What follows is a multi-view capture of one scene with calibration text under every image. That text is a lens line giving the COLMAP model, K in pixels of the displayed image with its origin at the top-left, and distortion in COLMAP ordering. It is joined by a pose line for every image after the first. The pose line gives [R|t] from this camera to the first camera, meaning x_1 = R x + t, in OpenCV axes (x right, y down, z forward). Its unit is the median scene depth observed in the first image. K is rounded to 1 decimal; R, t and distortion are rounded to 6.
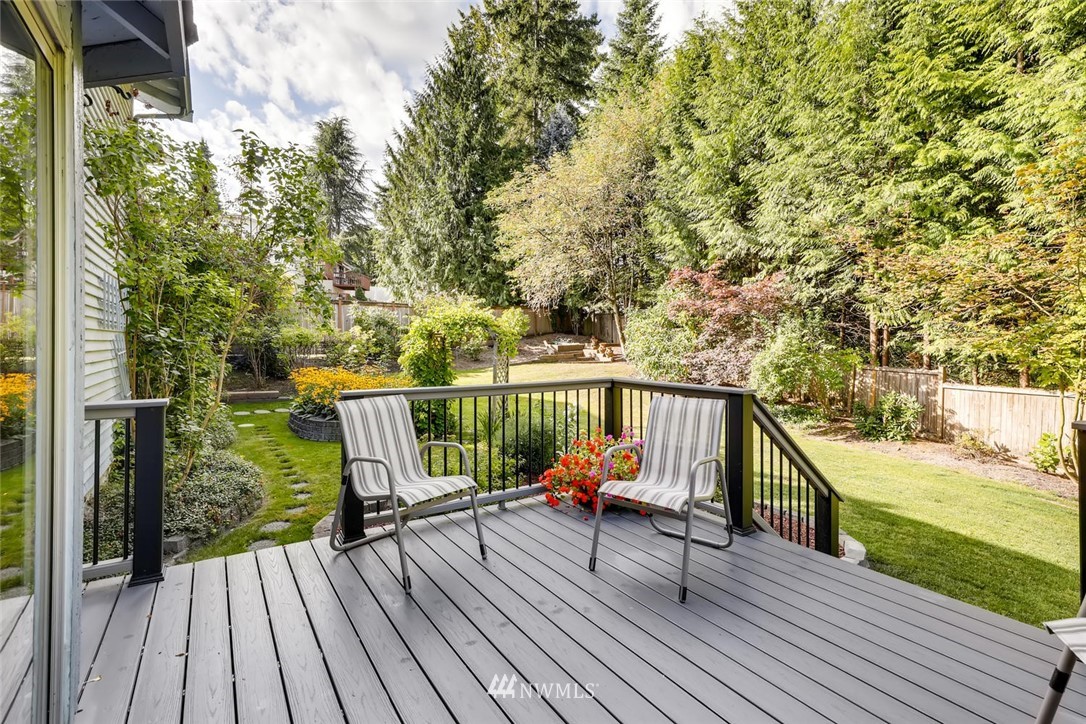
lens RADIAL K [[496.3, 0, 551.7], [0, 496.3, 345.0], [0, 0, 1]] dist [0.012411, 0.000371]
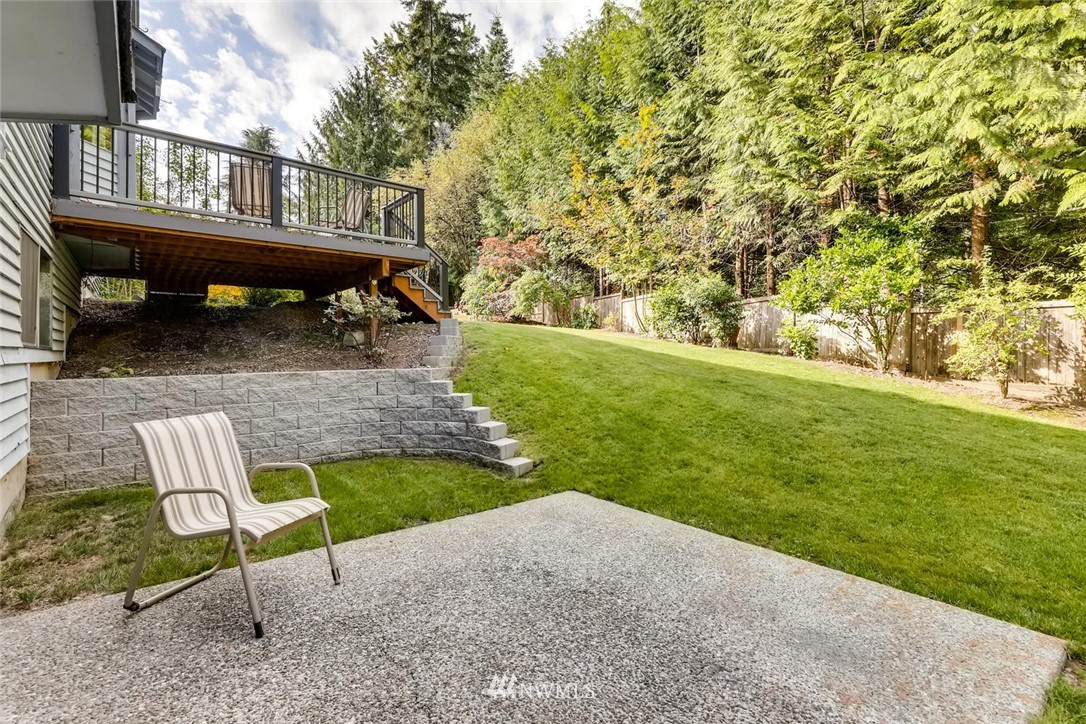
lens RADIAL K [[496.3, 0, 542.9], [0, 496.3, 356.3], [0, 0, 1]] dist [0.012411, 0.000371]
pose [[0.995903, -0.006436, 0.090194, 0.138459], [0.007354, 0.999924, -0.009850, 0.106997], [-0.090123, 0.010473, 0.995876, -0.242340]]
